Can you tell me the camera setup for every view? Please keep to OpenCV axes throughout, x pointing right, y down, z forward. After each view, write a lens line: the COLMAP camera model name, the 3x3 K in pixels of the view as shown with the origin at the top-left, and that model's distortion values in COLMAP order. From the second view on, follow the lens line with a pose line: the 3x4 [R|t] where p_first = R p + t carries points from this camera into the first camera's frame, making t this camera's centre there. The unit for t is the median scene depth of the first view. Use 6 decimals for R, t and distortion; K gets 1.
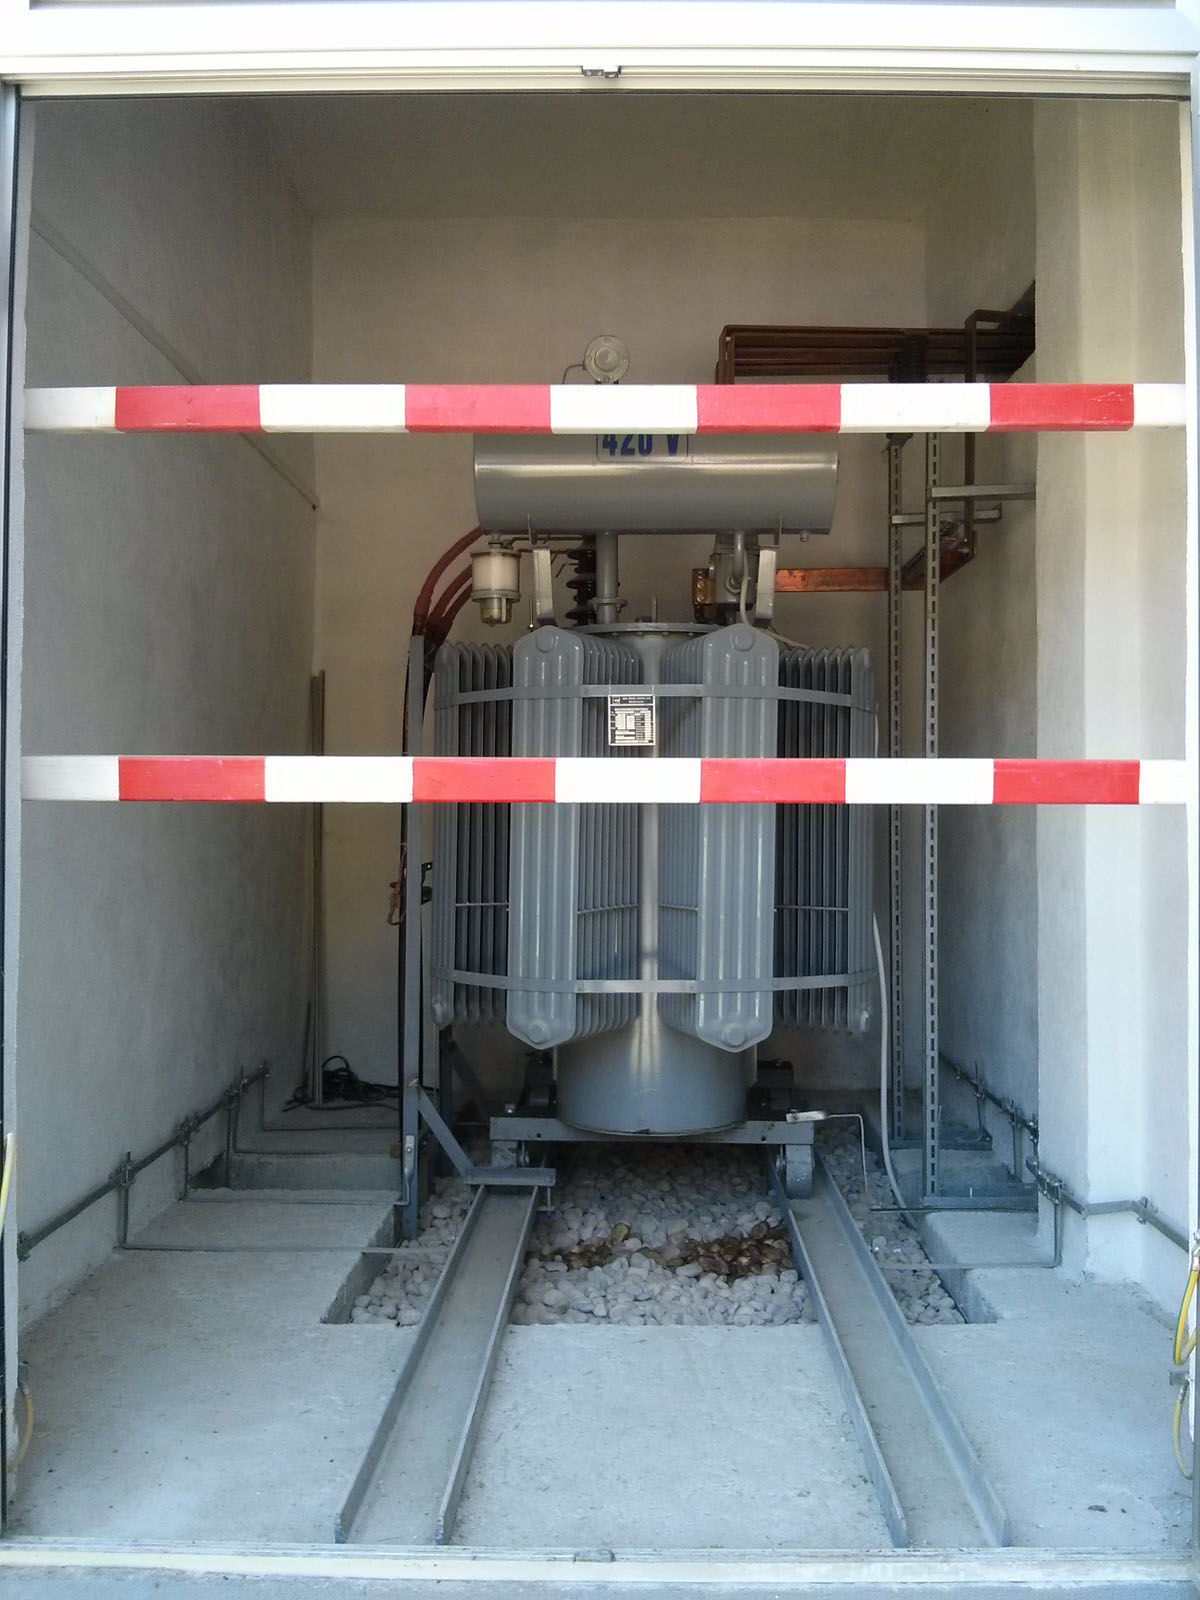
lens RADIAL K [[1421.5, 0, 625.0], [0, 1421.5, 801.2], [0, 0, 1]] dist [0.138668, -0.387189]
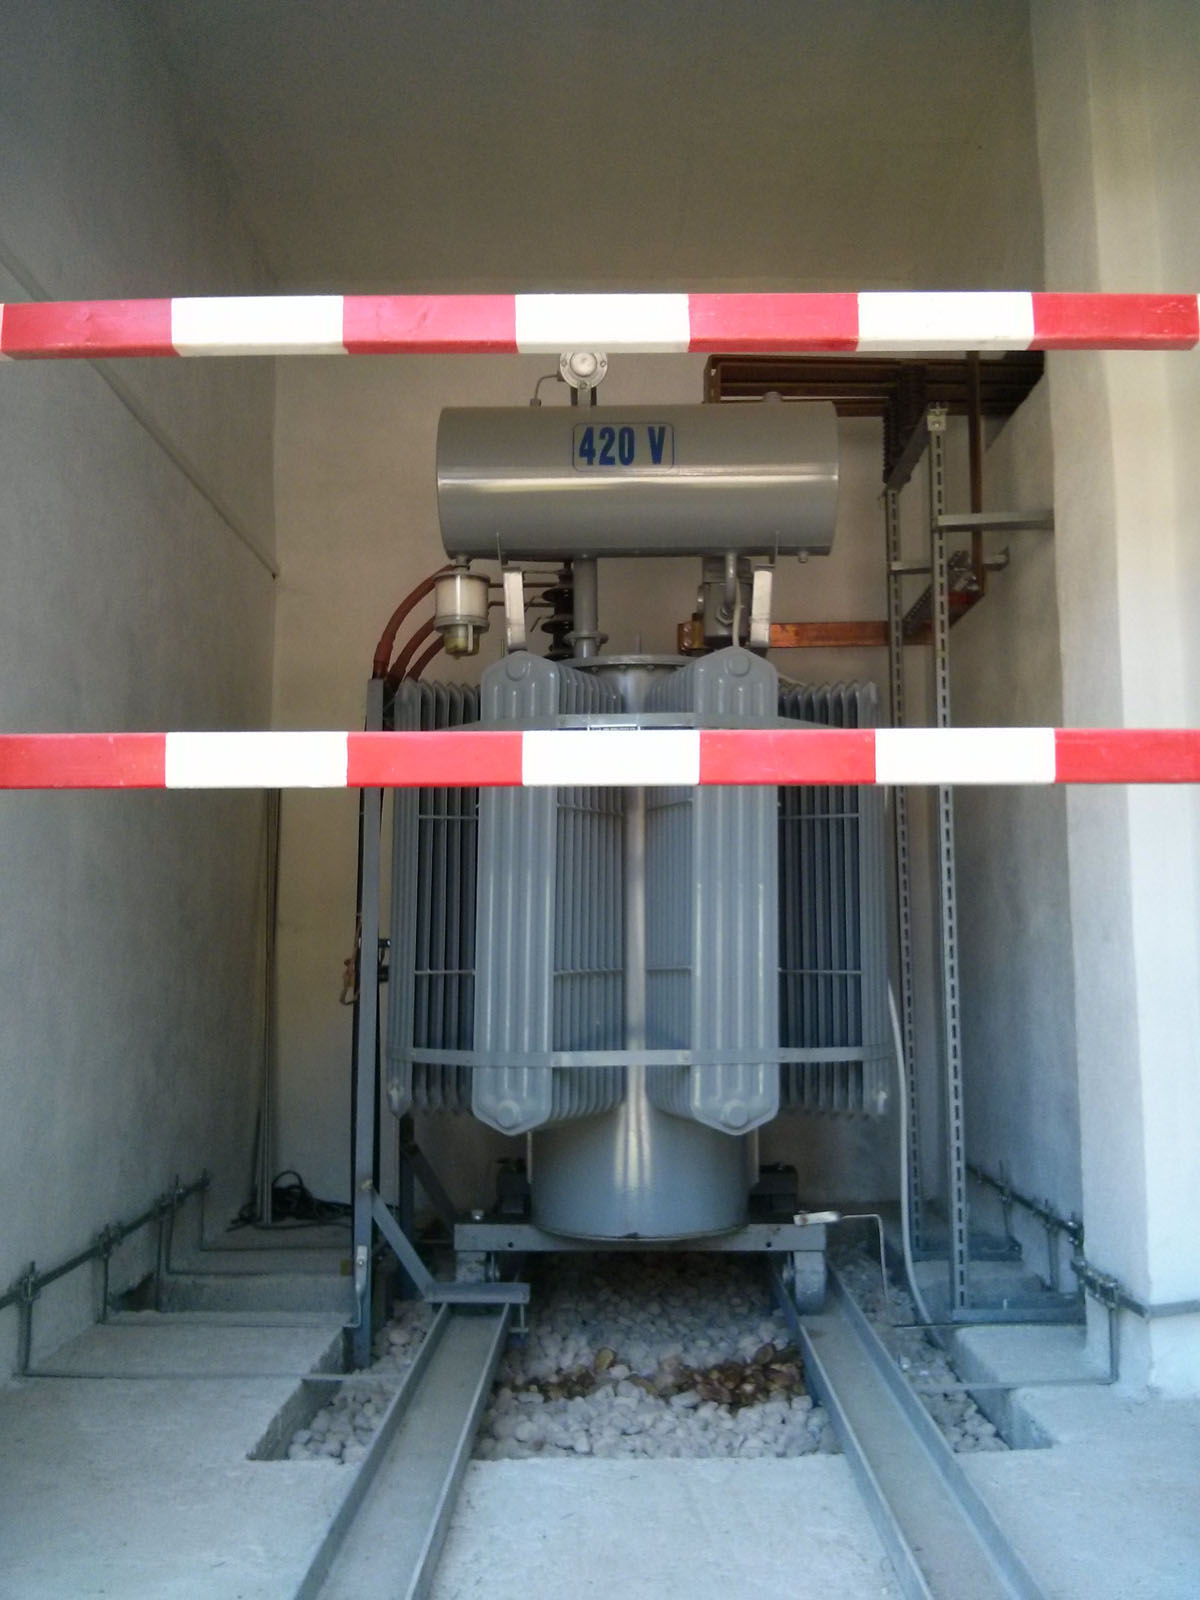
lens RADIAL K [[1434.3, 0, 626.4], [0, 1434.3, 798.4], [0, 0, 1]] dist [0.076095, -0.218365]
pose [[0.999865, -0.007358, 0.014723, -0.000778], [0.008754, 0.995241, -0.097051, 0.052764], [-0.013939, 0.097167, 0.995170, 0.106432]]
